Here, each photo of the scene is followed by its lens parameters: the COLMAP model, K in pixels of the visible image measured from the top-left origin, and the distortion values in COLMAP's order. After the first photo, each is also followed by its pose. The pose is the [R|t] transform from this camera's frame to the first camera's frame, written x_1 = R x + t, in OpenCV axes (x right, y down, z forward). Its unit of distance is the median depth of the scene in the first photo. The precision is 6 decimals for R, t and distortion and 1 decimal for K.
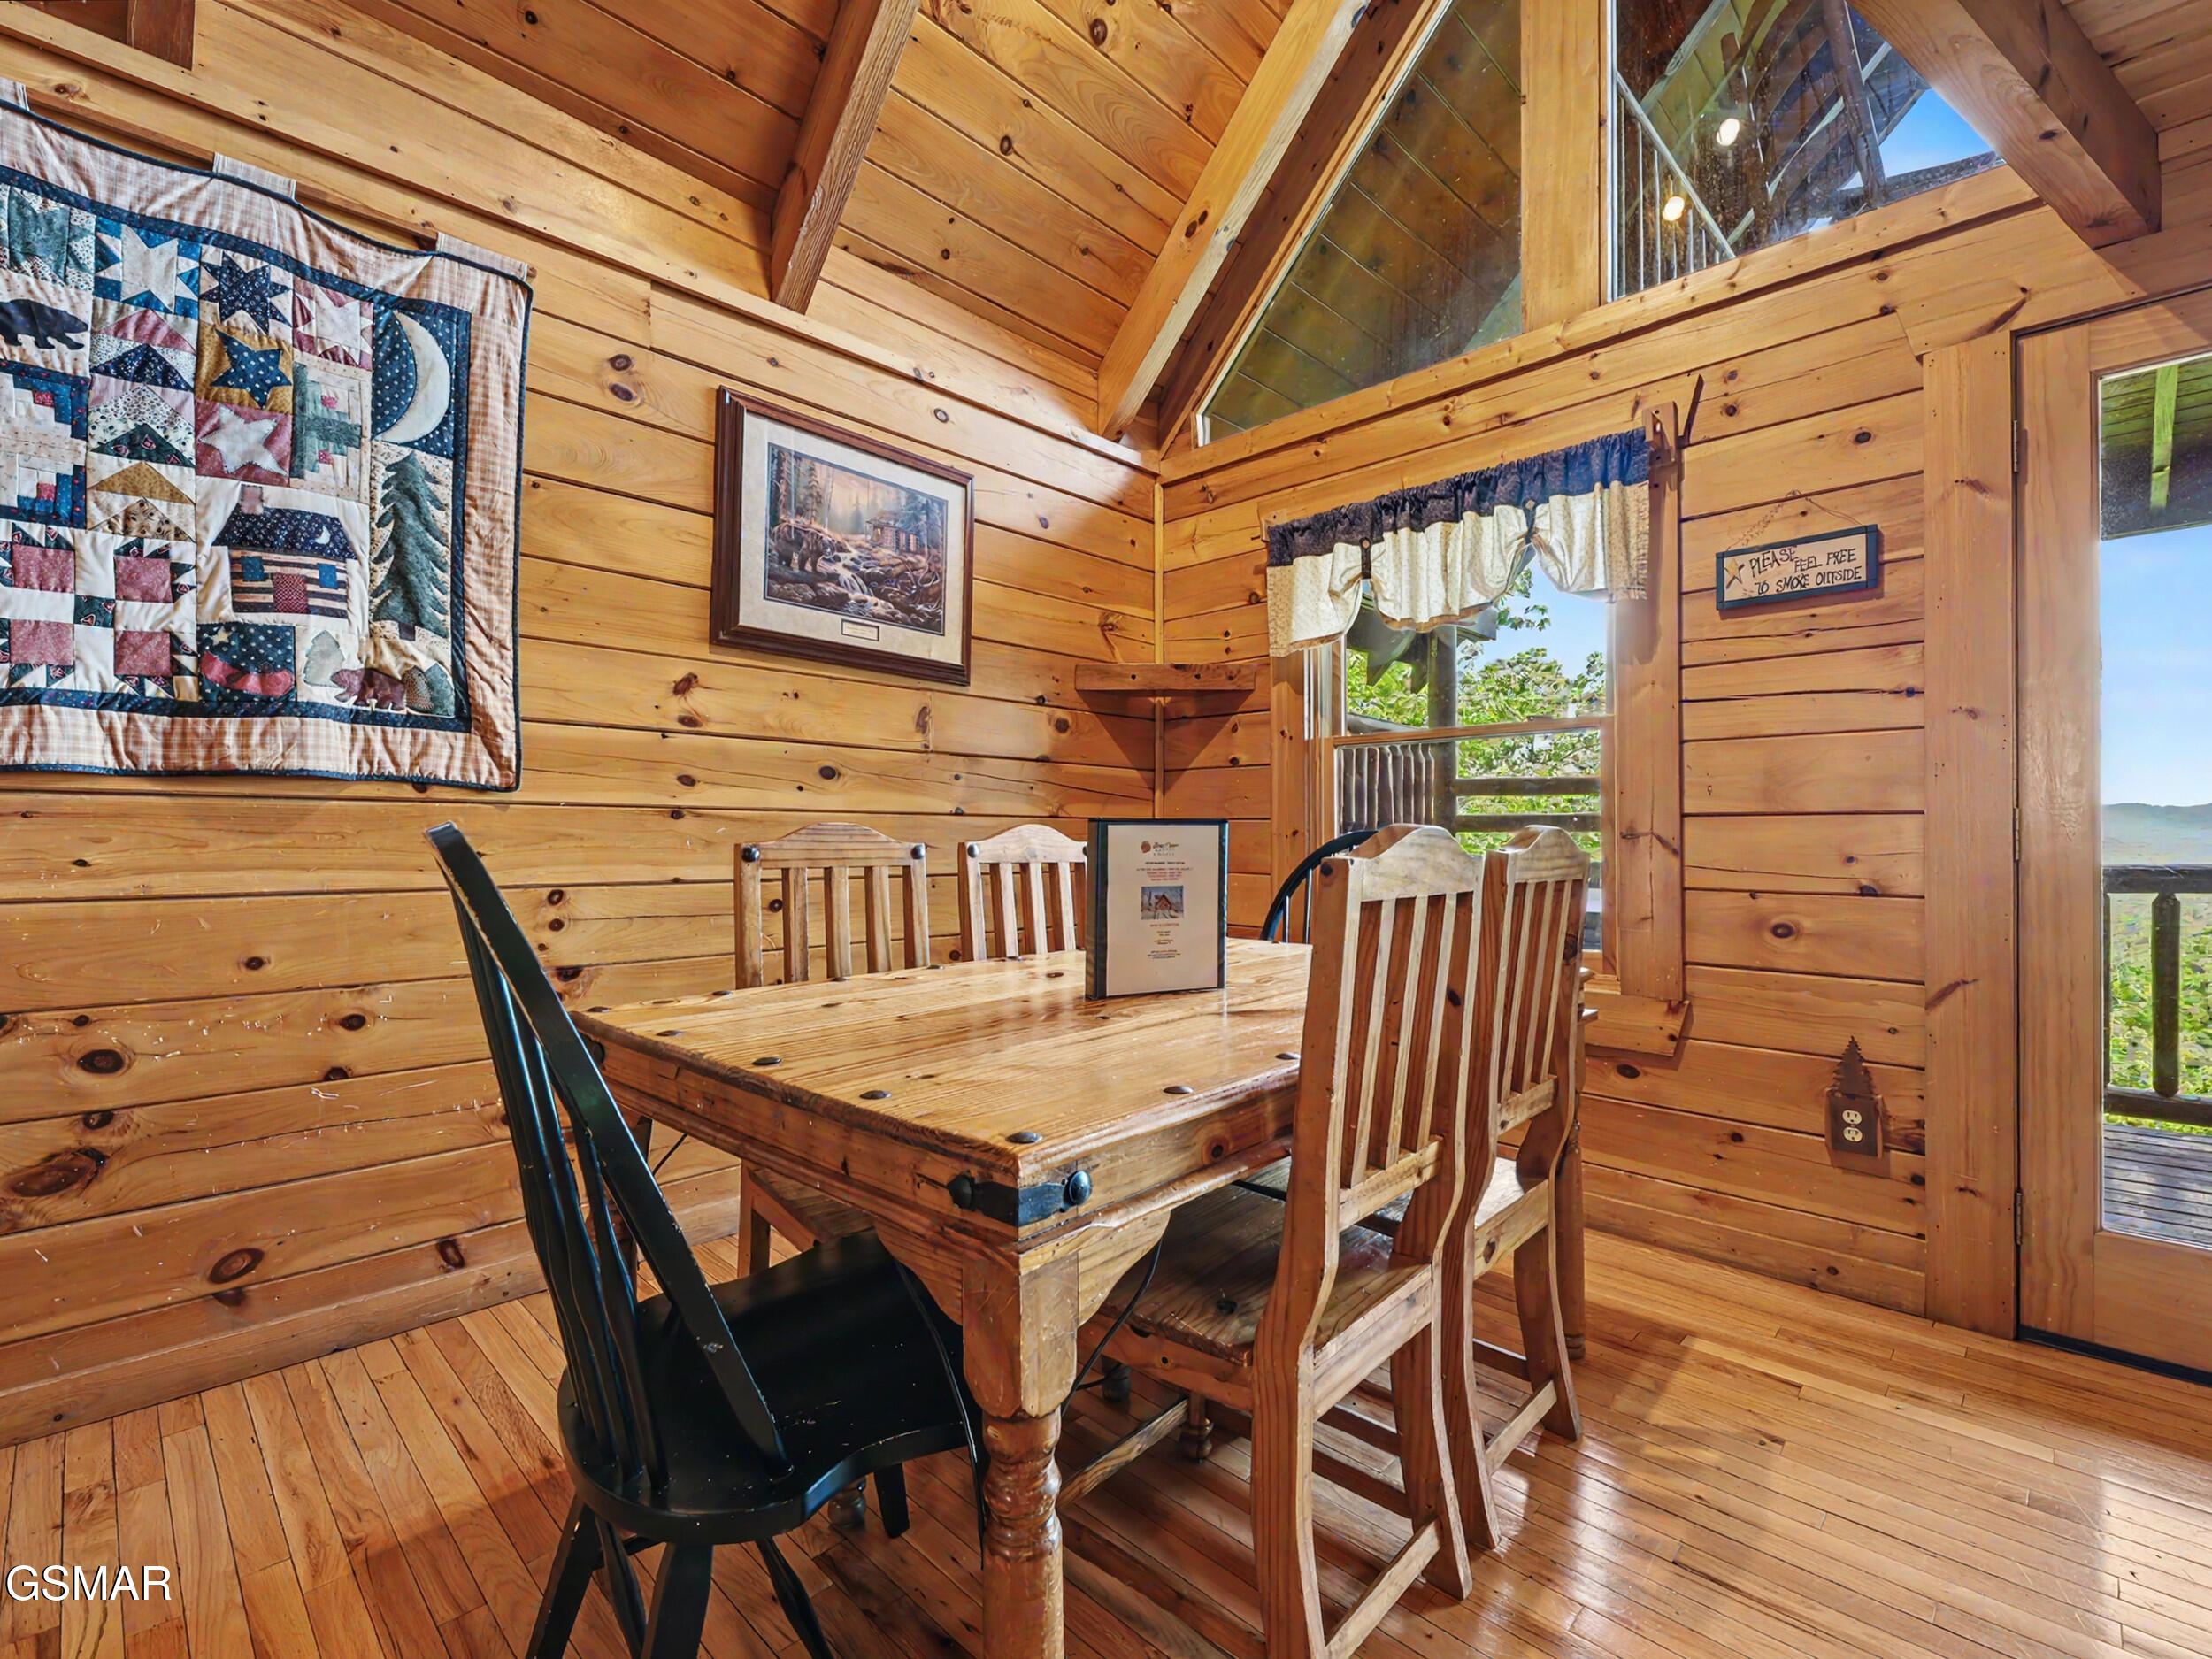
lens RADIAL K [[1001.8, 0, 1109.4], [0, 1001.8, 828.6], [0, 0, 1]] dist [0.015926, -0.007667]
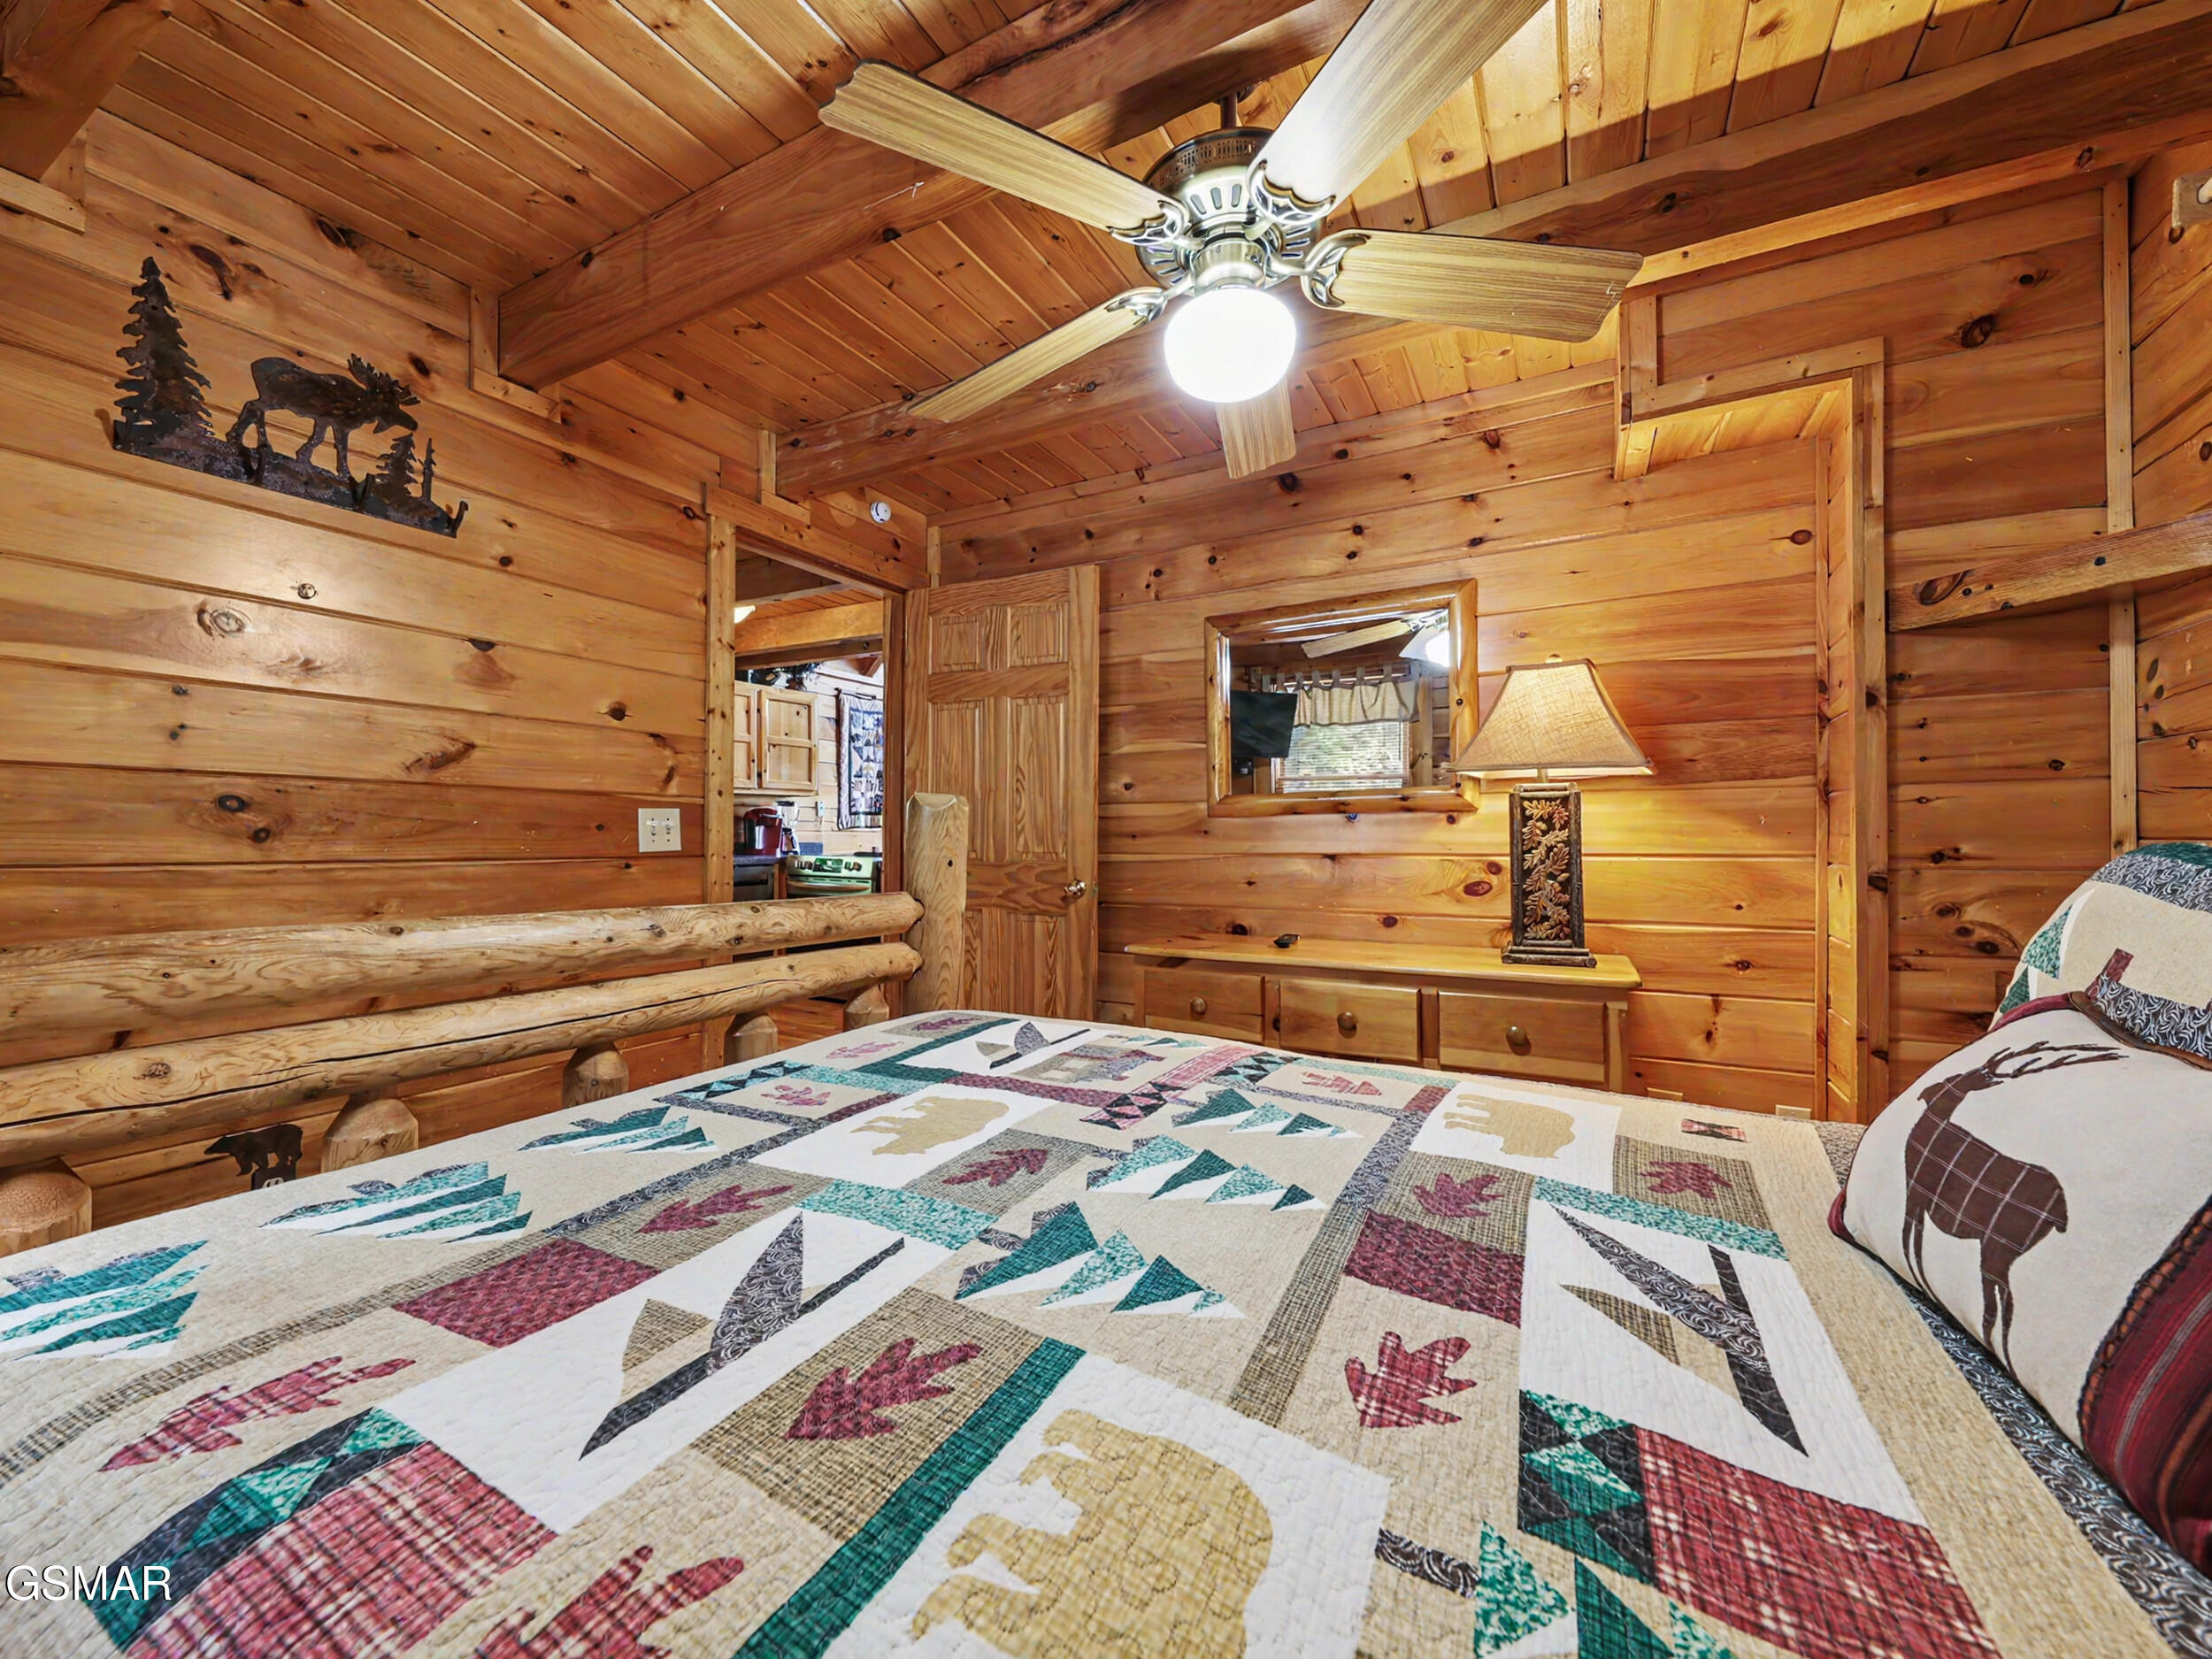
lens RADIAL K [[868.9, 0, 1104.2], [0, 868.9, 821.6], [0, 0, 1]] dist [0.010151, -0.007232]
pose [[0.963361, 0.006850, 0.268121, -0.823432], [-0.005943, 0.999974, -0.004194, -0.059949], [-0.268143, 0.002447, 0.963376, -2.766605]]
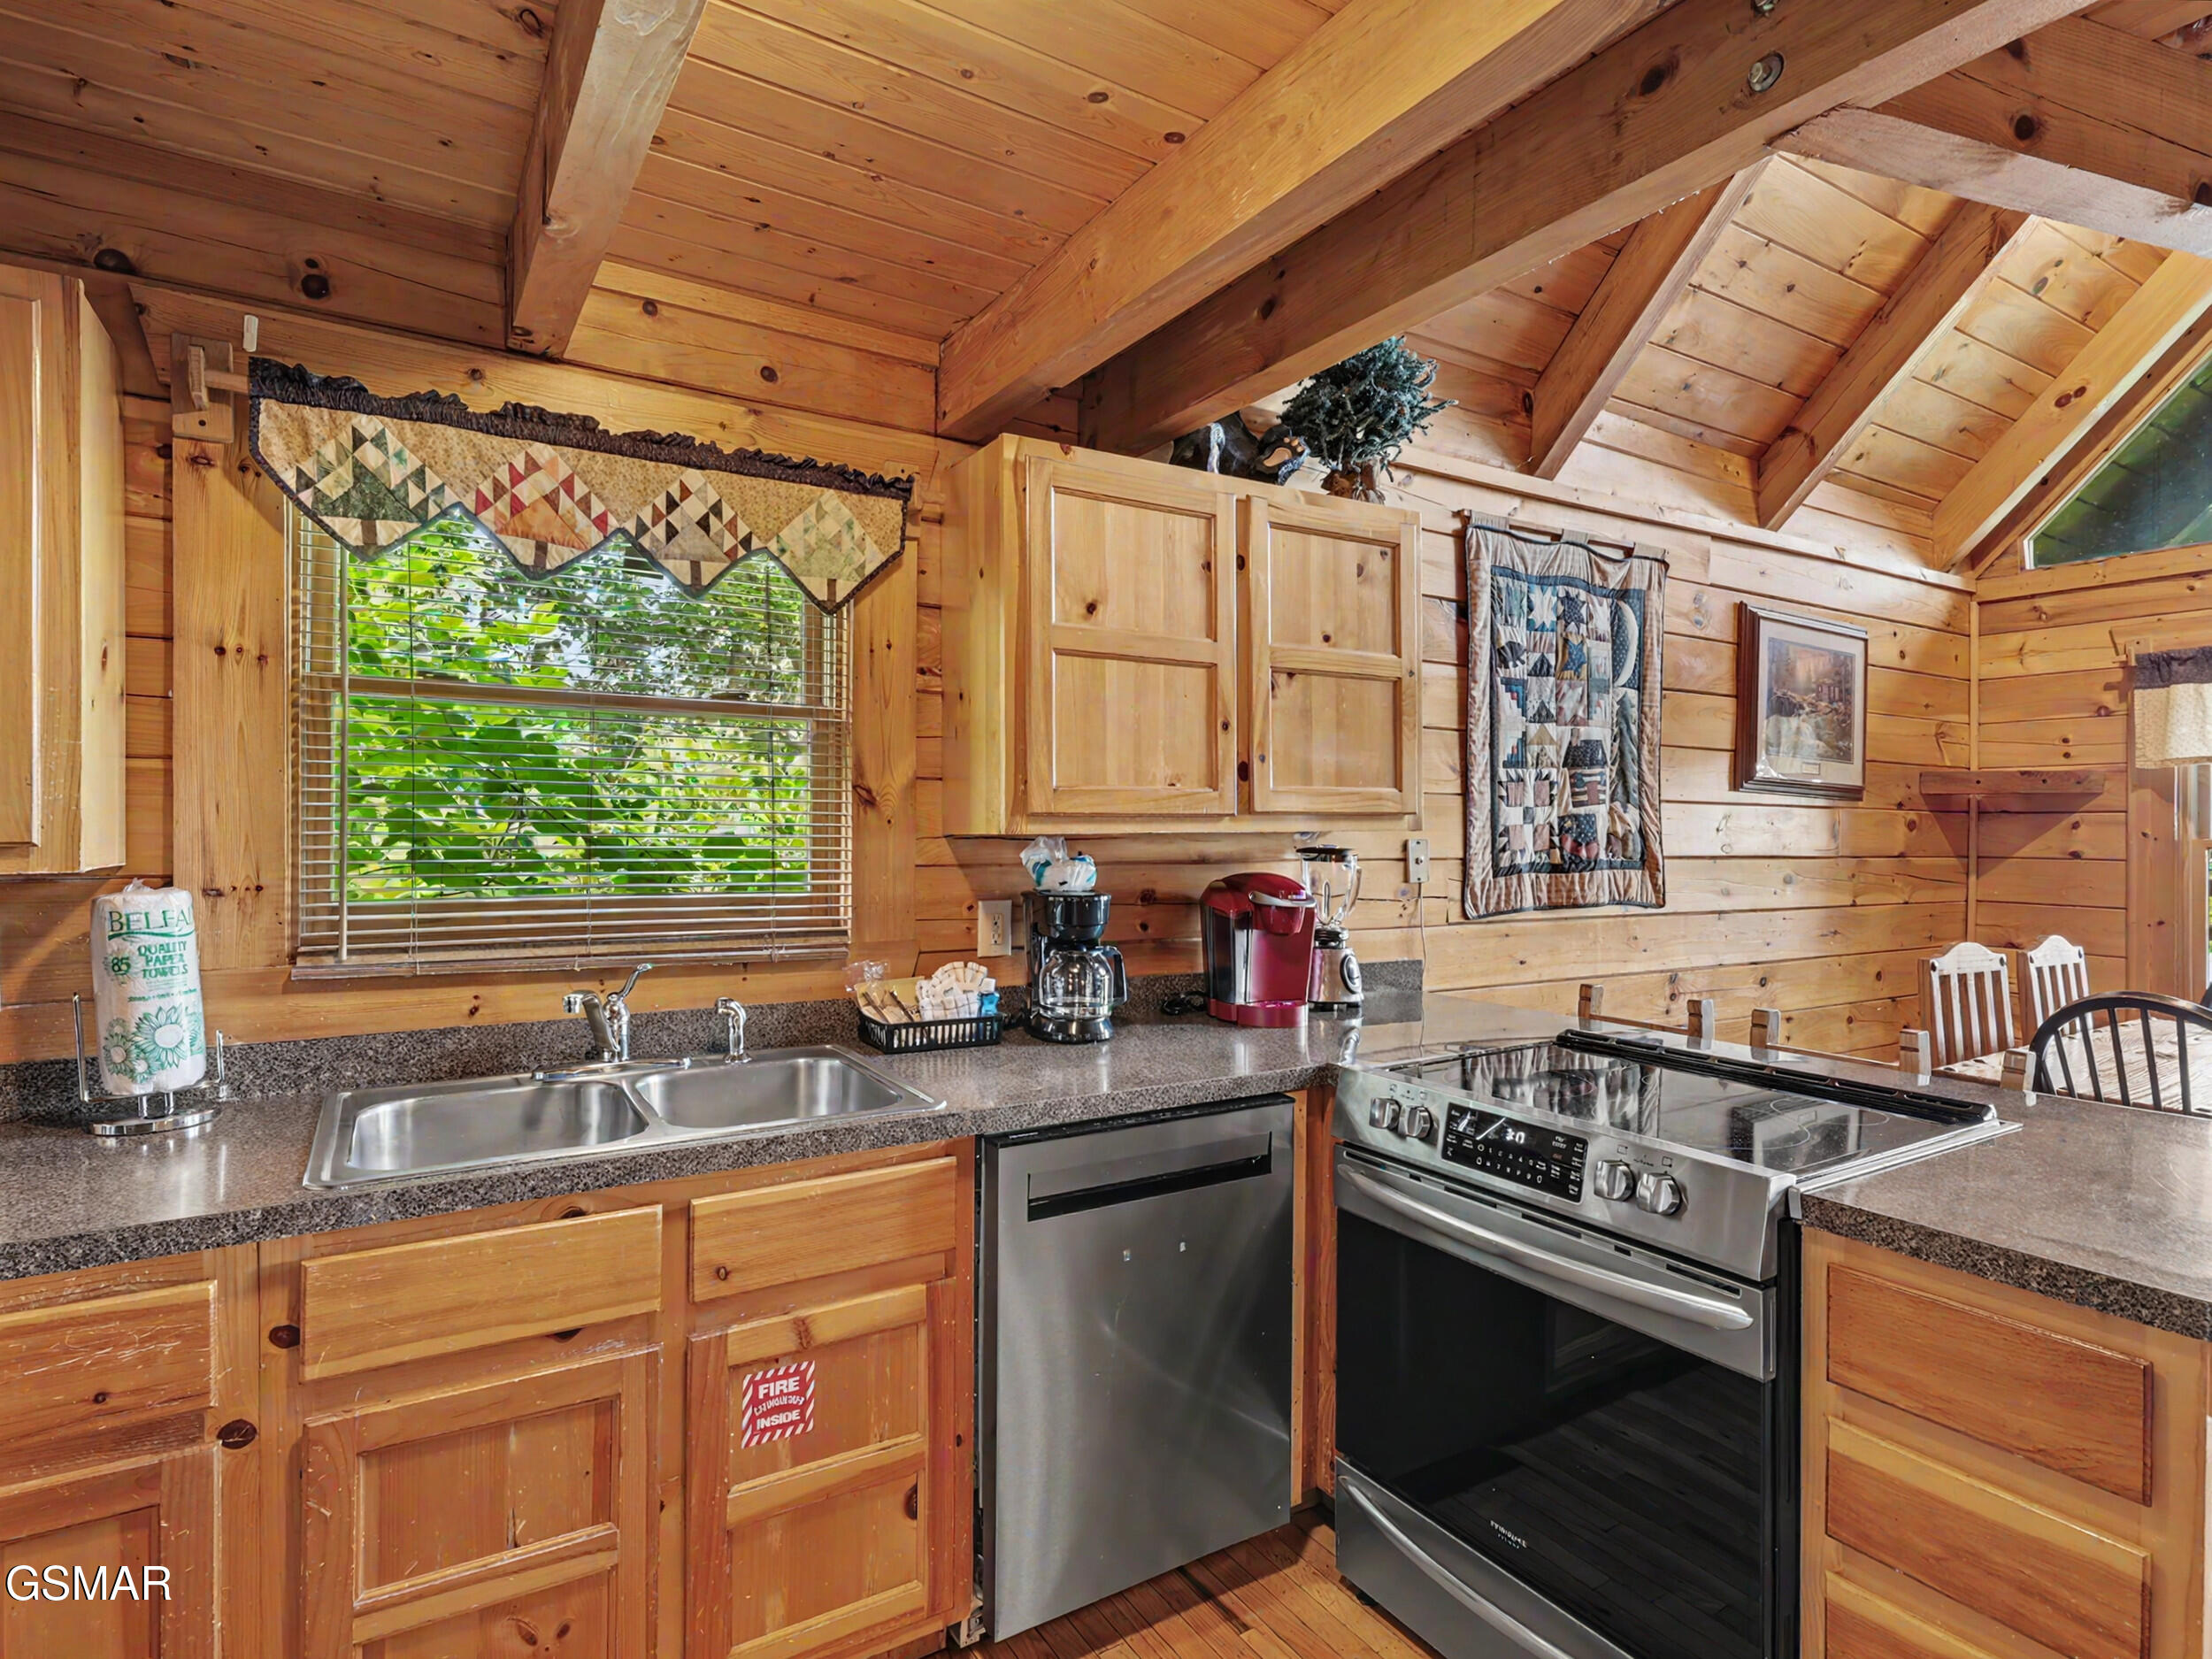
lens RADIAL K [[1165.8, 0, 1095.6], [0, 1165.8, 828.4], [0, 0, 1]] dist [0.011534, 0.001741]
pose [[0.968762, 0.004175, -0.247959, -1.001557], [-0.002290, 0.999966, 0.007891, -0.169473], [0.247984, -0.007076, 0.968738, -0.901672]]
